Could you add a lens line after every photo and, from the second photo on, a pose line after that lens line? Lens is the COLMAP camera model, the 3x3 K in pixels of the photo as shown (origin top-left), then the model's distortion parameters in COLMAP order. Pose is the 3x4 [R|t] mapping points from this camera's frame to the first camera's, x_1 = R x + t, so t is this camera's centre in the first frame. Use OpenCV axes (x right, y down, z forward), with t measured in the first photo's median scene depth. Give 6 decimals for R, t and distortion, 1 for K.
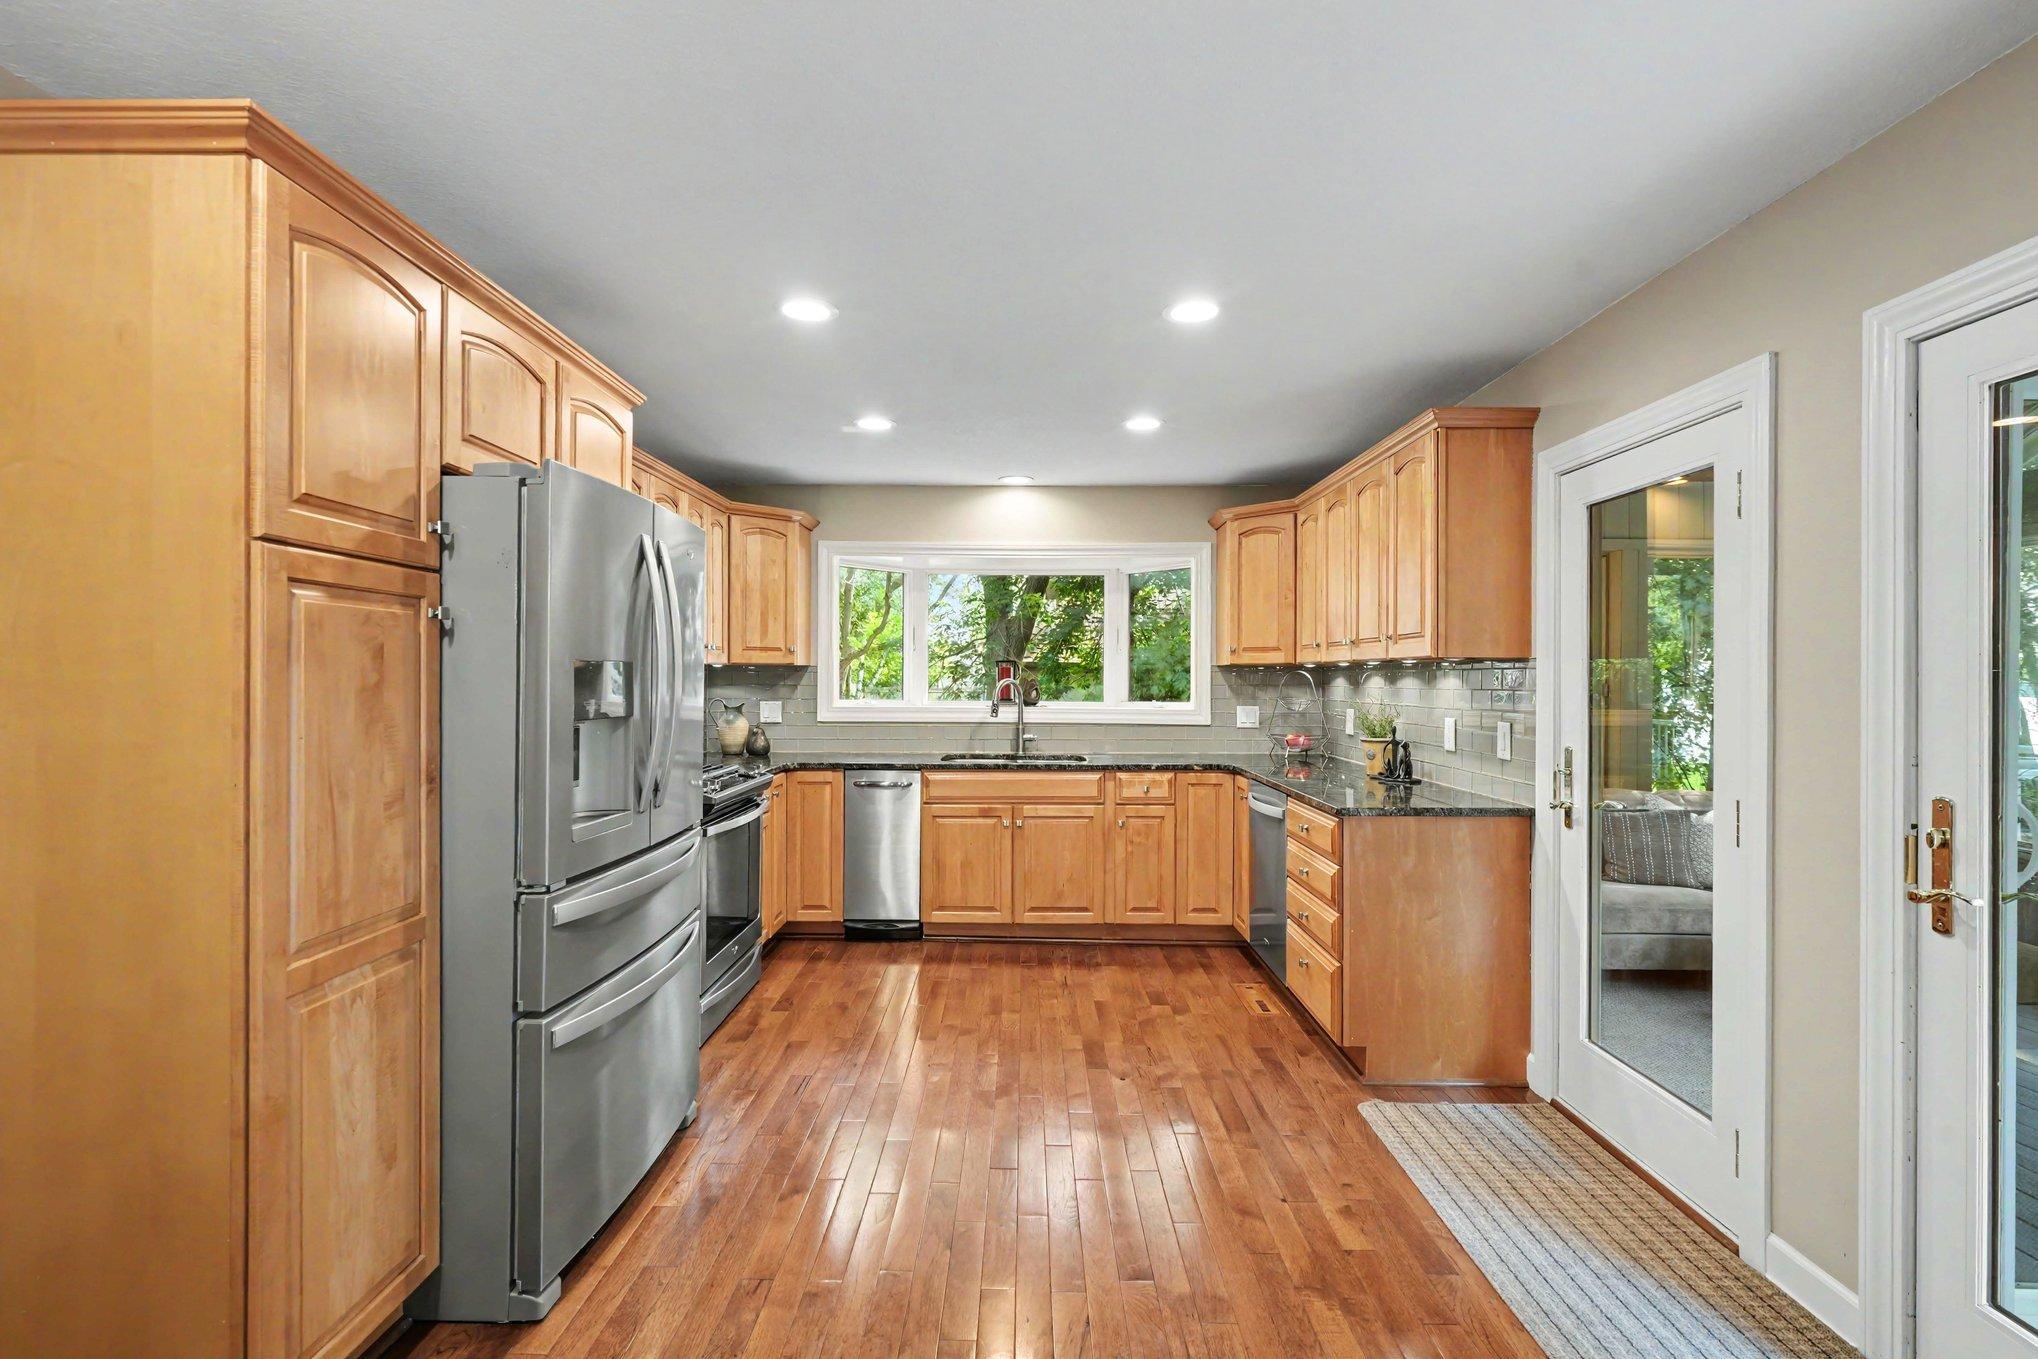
lens RADIAL K [[929.0, 0, 1007.1], [0, 929.0, 679.6], [0, 0, 1]] dist [-0.002230, 0.000923]
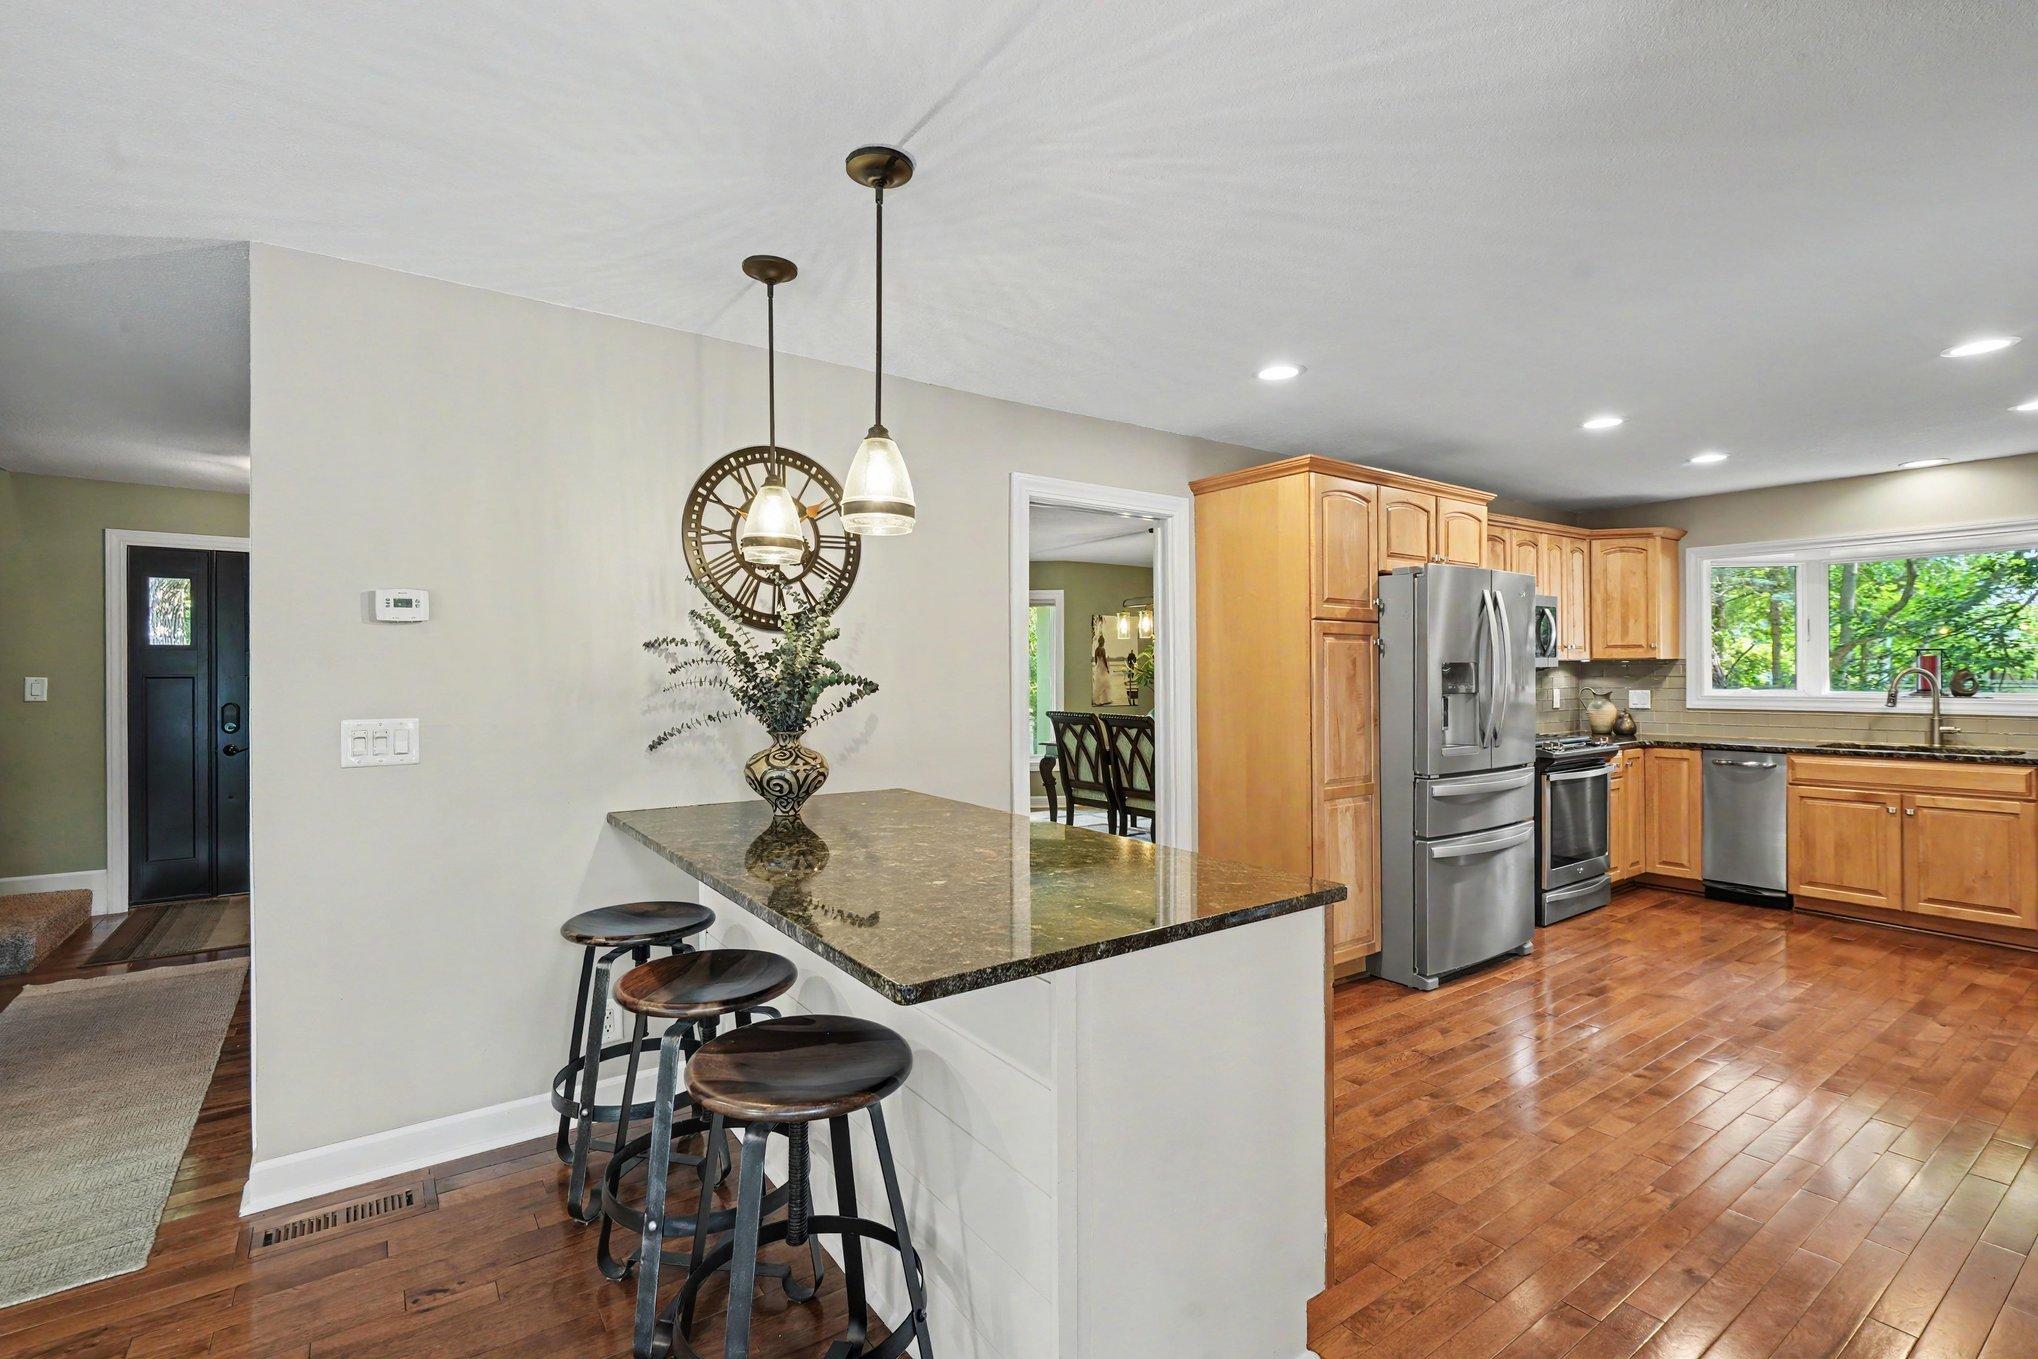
lens RADIAL K [[929.0, 0, 1009.6], [0, 929.0, 672.5], [0, 0, 1]] dist [-0.002230, 0.000923]
pose [[0.598459, -0.009731, -0.801094, 0.235813], [0.008406, 0.999947, -0.005868, 0.001479], [0.801109, -0.003222, 0.598509, -0.381847]]
